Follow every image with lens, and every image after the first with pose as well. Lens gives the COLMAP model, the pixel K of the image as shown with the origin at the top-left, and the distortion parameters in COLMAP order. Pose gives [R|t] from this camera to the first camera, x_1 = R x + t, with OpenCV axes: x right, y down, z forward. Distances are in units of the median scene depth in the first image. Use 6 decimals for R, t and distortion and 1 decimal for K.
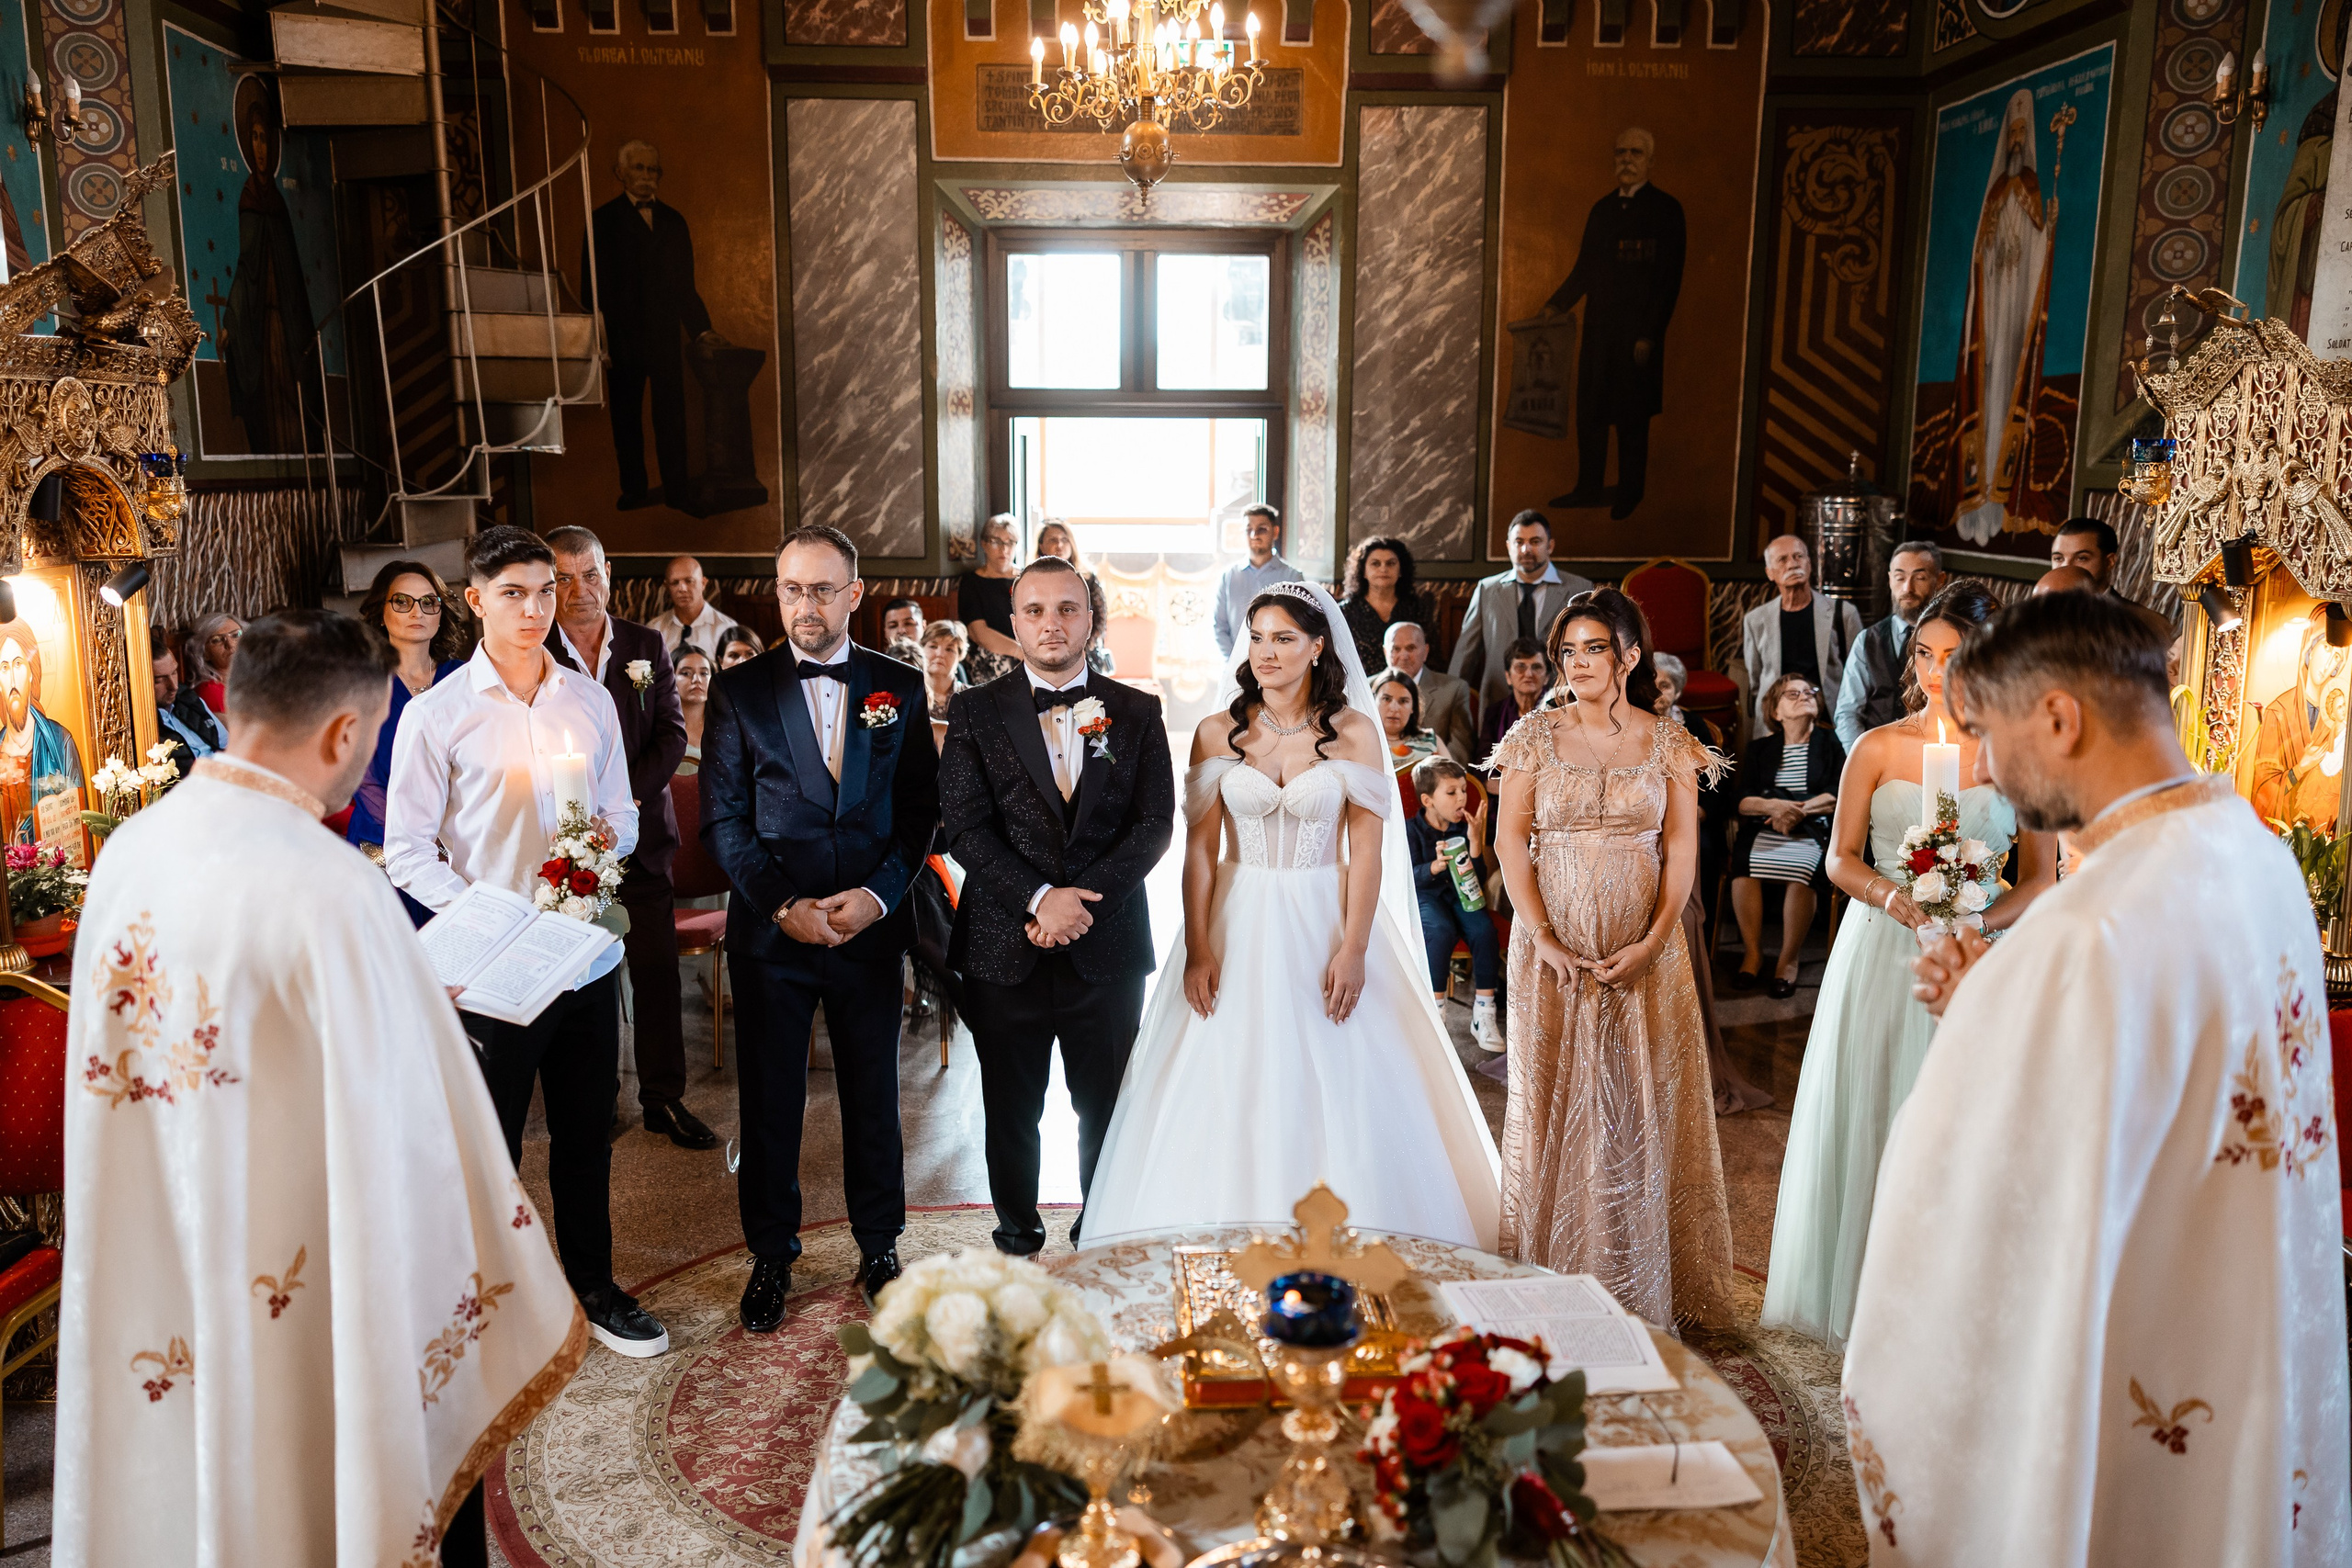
lens RADIAL K [[1857.9, 0, 1176.0], [0, 1857.9, 784.0], [0, 0, 1]] dist [0.004947, -0.000574]
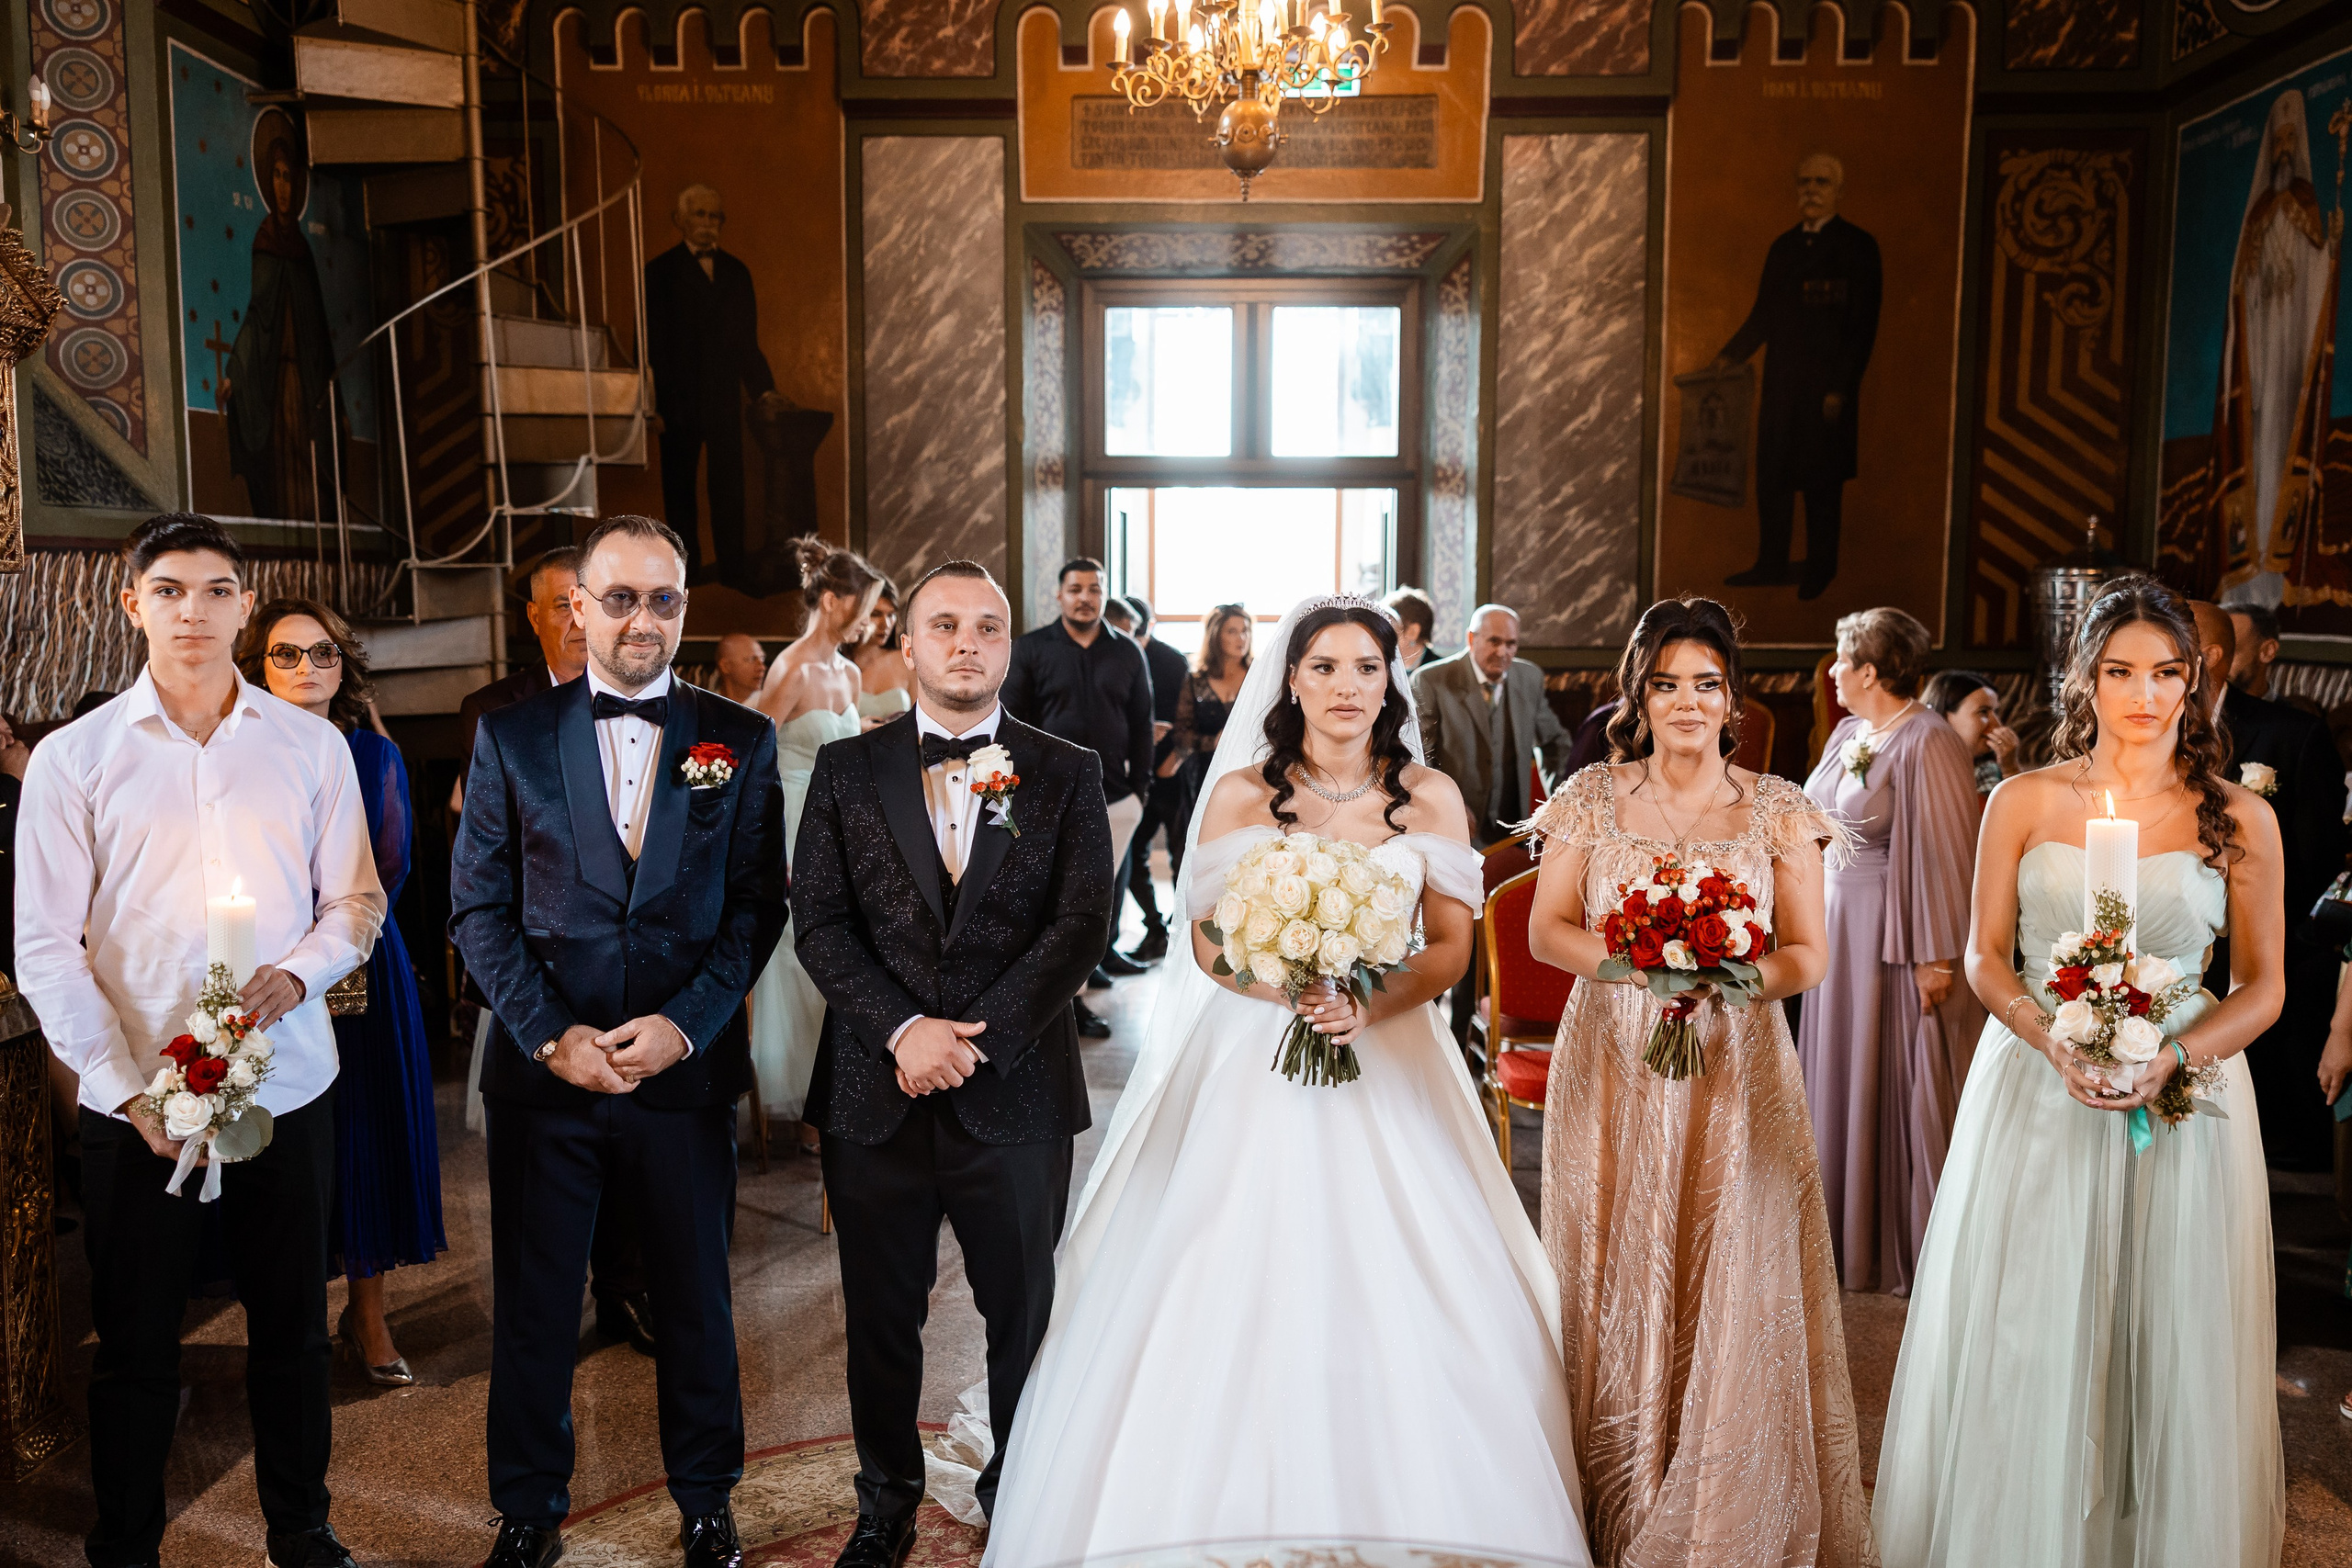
lens RADIAL K [[1908.8, 0, 1177.6], [0, 1908.8, 764.5], [0, 0, 1]] dist [0.005748, -0.004948]
pose [[0.997588, 0.005118, -0.069225, 0.009278], [-0.010991, 0.996344, -0.084727, 0.012249], [0.068539, 0.085284, 0.993997, 0.112821]]
